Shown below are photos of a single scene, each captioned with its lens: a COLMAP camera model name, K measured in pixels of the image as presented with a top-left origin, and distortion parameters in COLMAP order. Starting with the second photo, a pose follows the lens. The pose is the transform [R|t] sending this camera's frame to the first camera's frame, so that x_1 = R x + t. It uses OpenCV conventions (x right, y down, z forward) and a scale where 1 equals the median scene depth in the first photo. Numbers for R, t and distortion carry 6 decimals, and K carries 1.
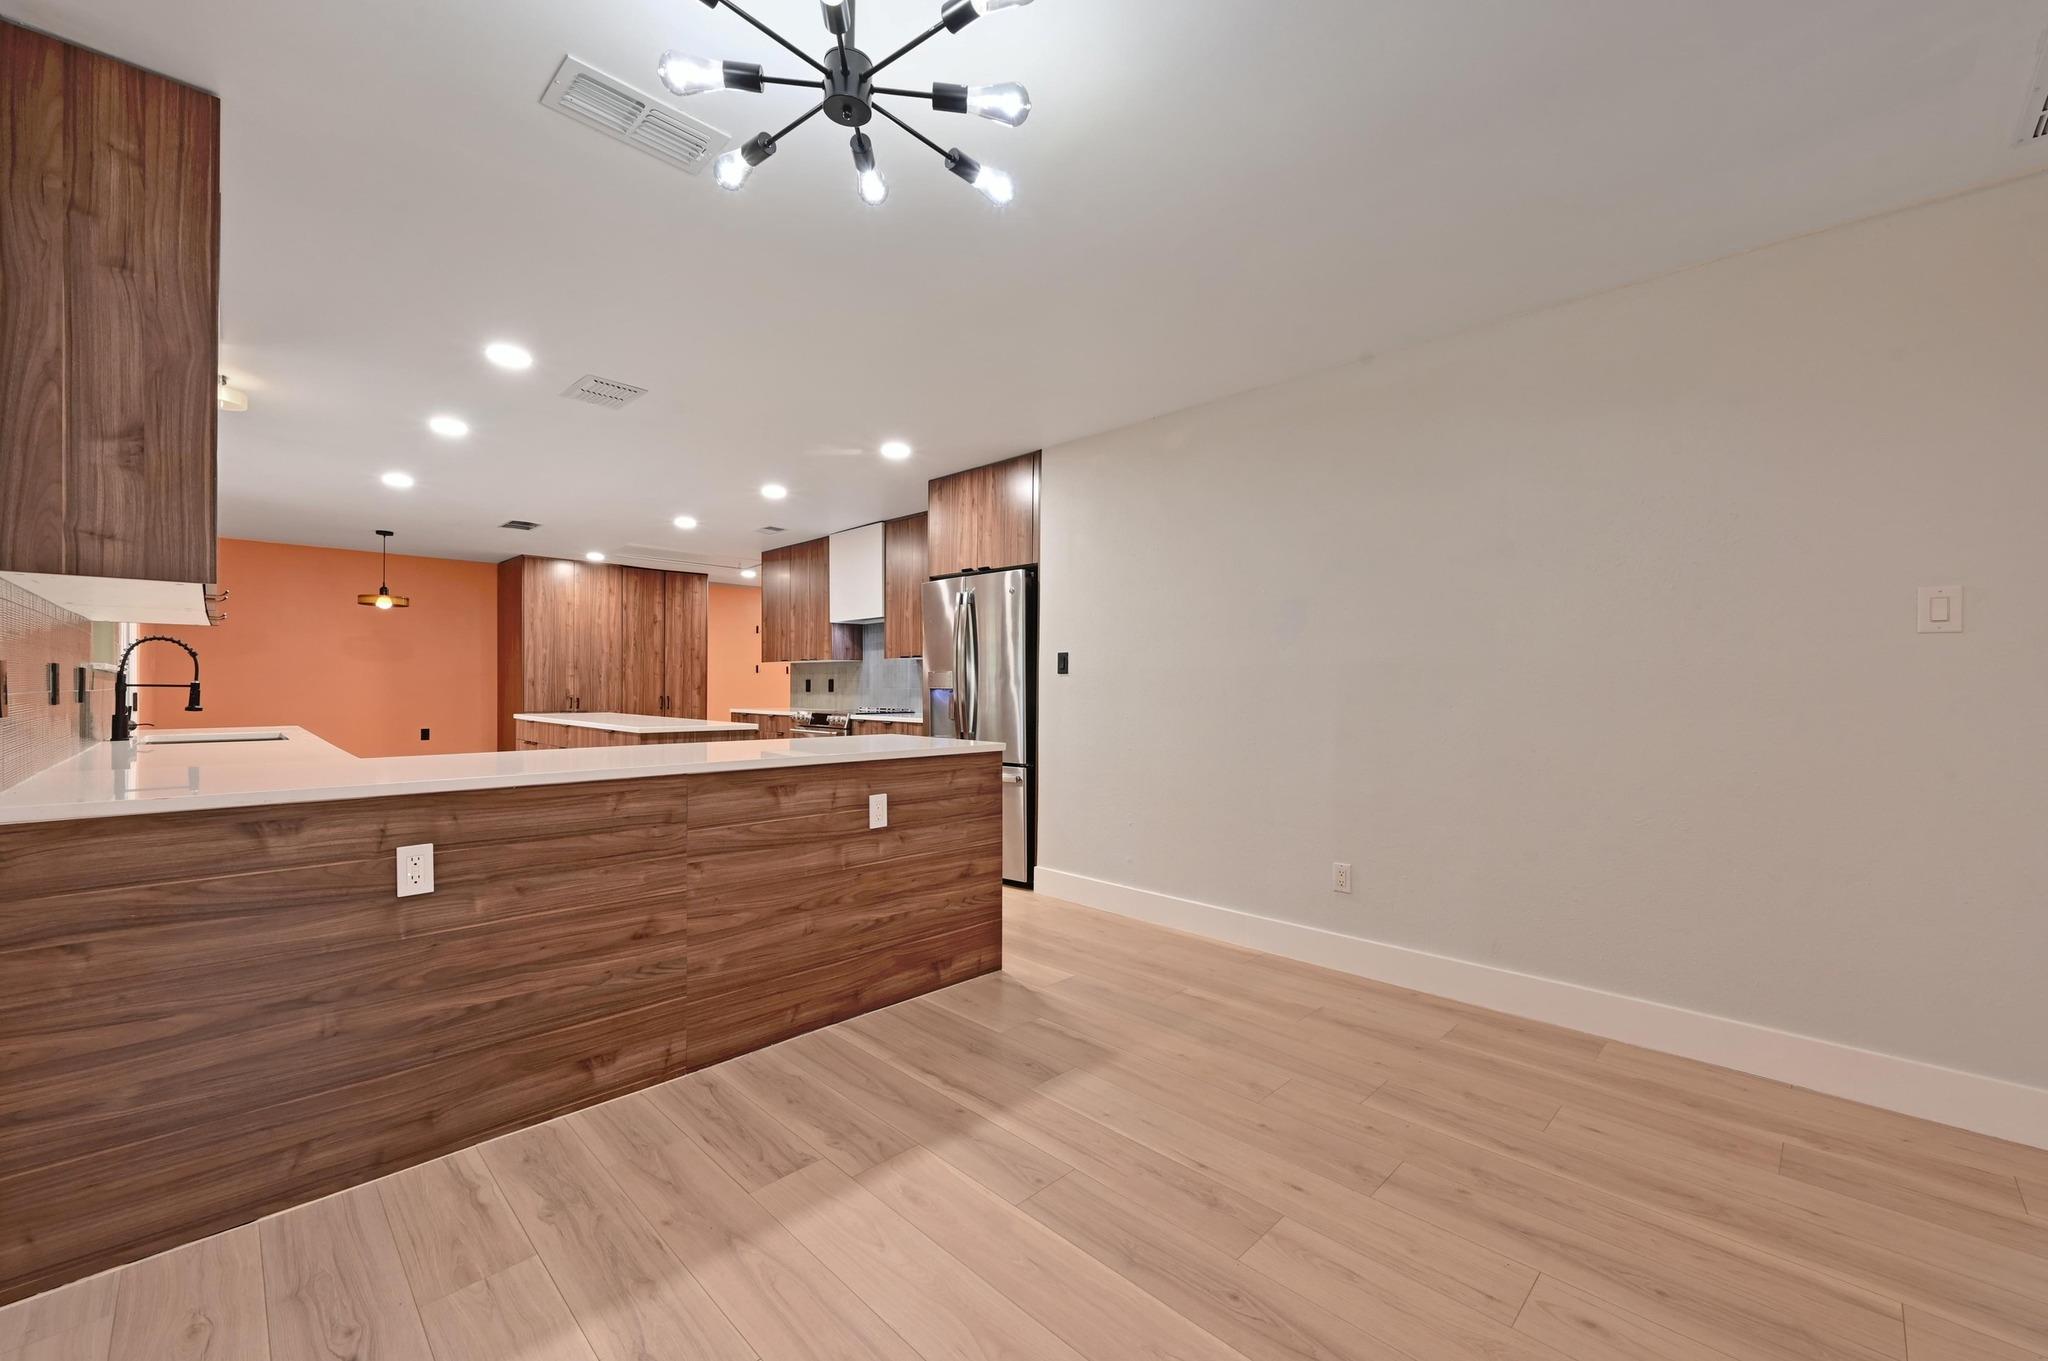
lens RADIAL K [[813.1, 0, 1035.0], [0, 813.1, 684.0], [0, 0, 1]] dist [-0.004479, 0.001310]
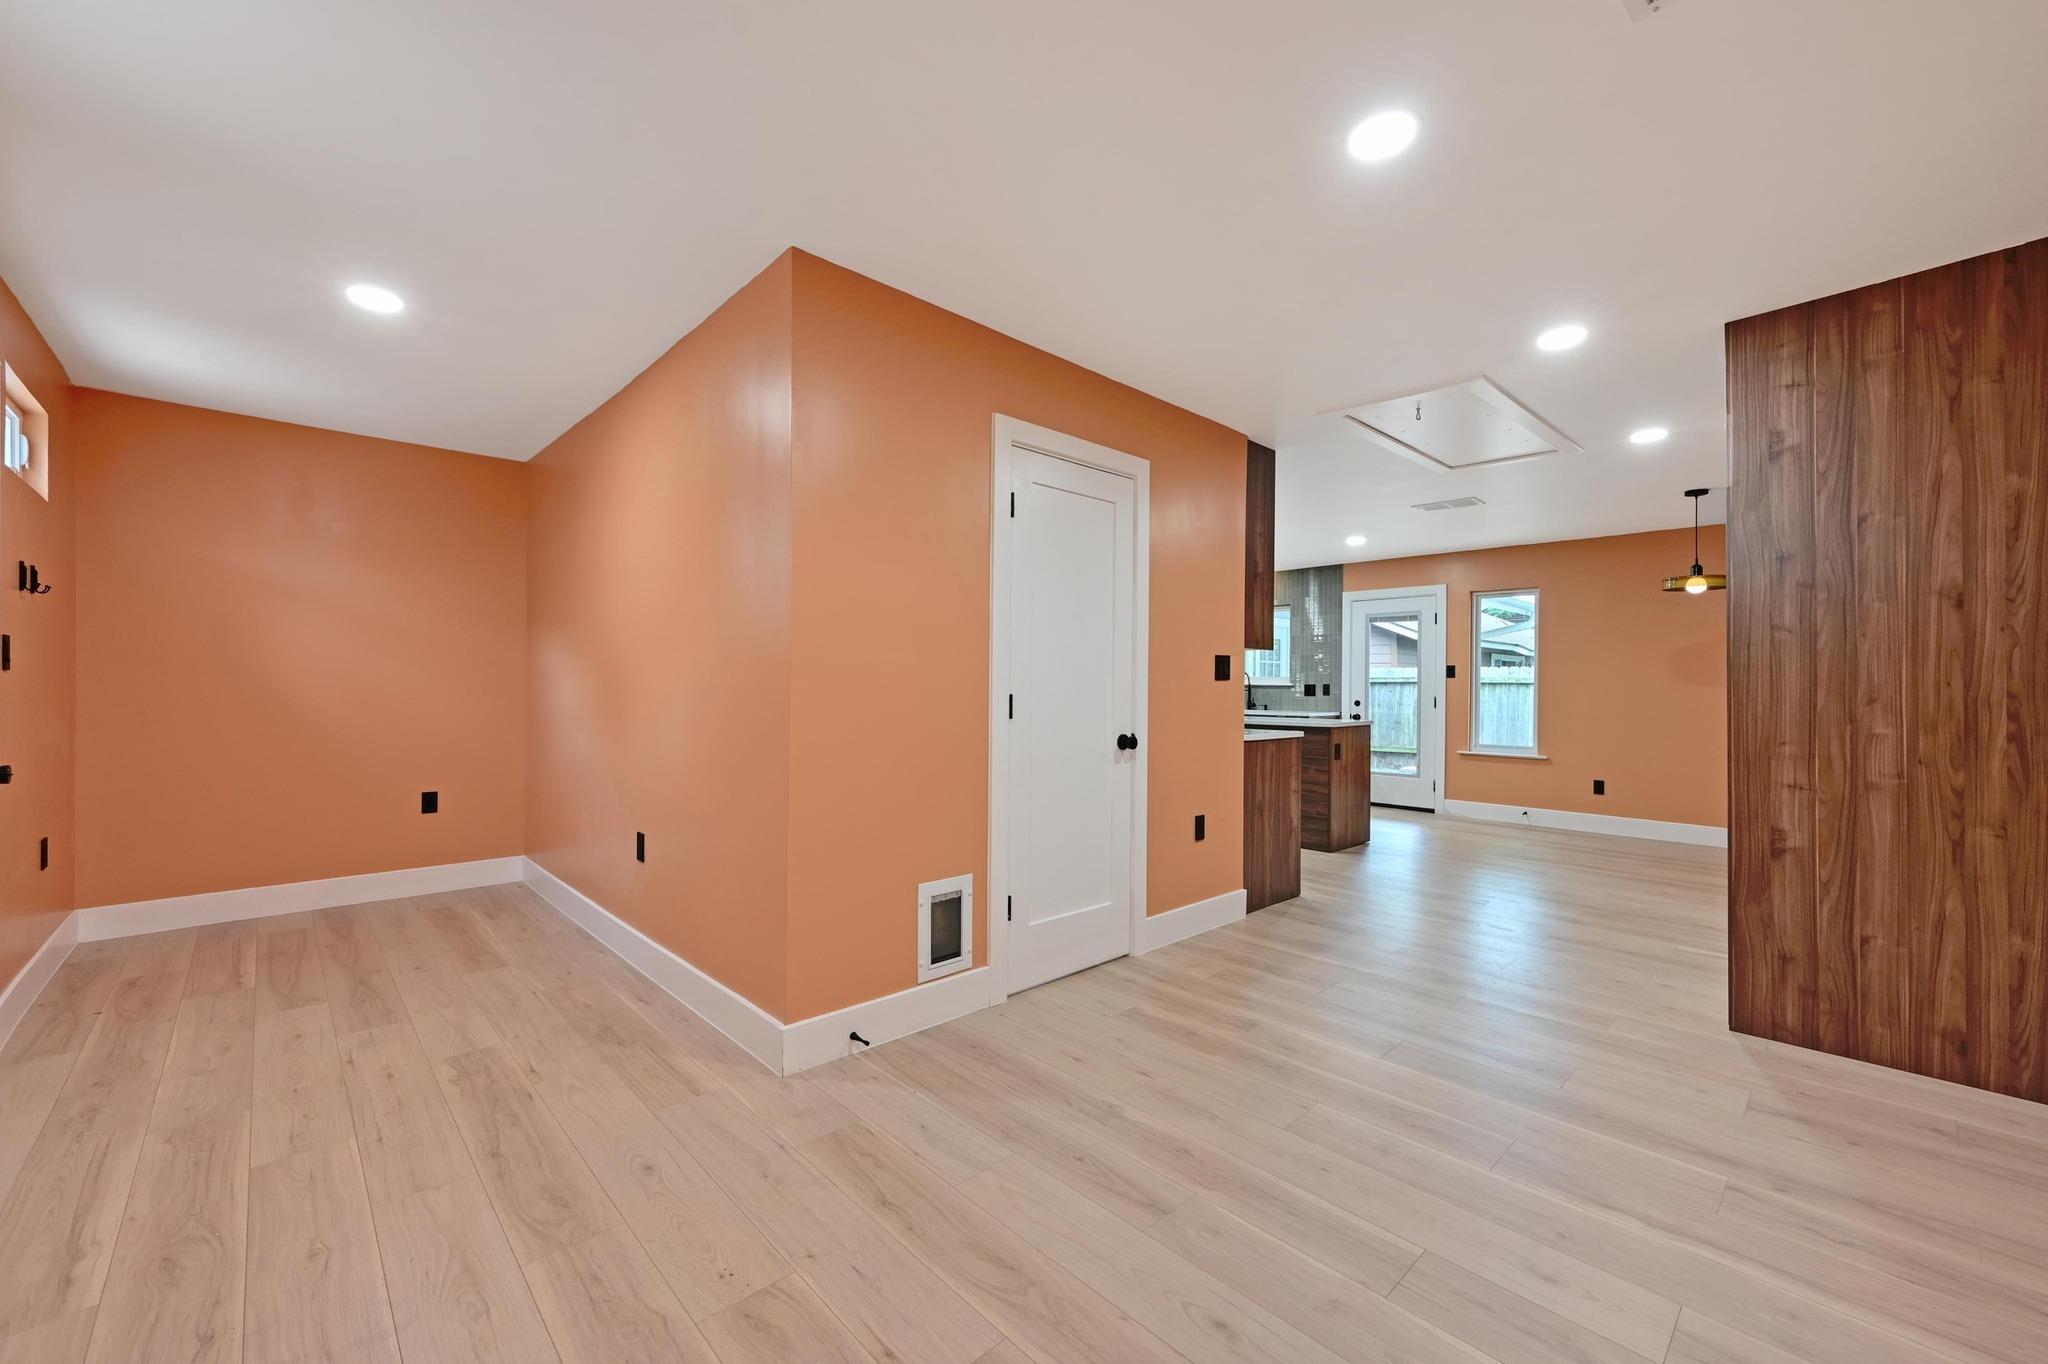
lens RADIAL K [[823.0, 0, 1027.1], [0, 823.0, 673.4], [0, 0, 1]] dist [0.002164, 0.000390]
pose [[-0.998848, -0.008007, 0.047316, -0.307596], [-0.008819, 0.999817, -0.016991, -0.001070], [-0.047171, -0.017389, -0.998735, 2.443862]]
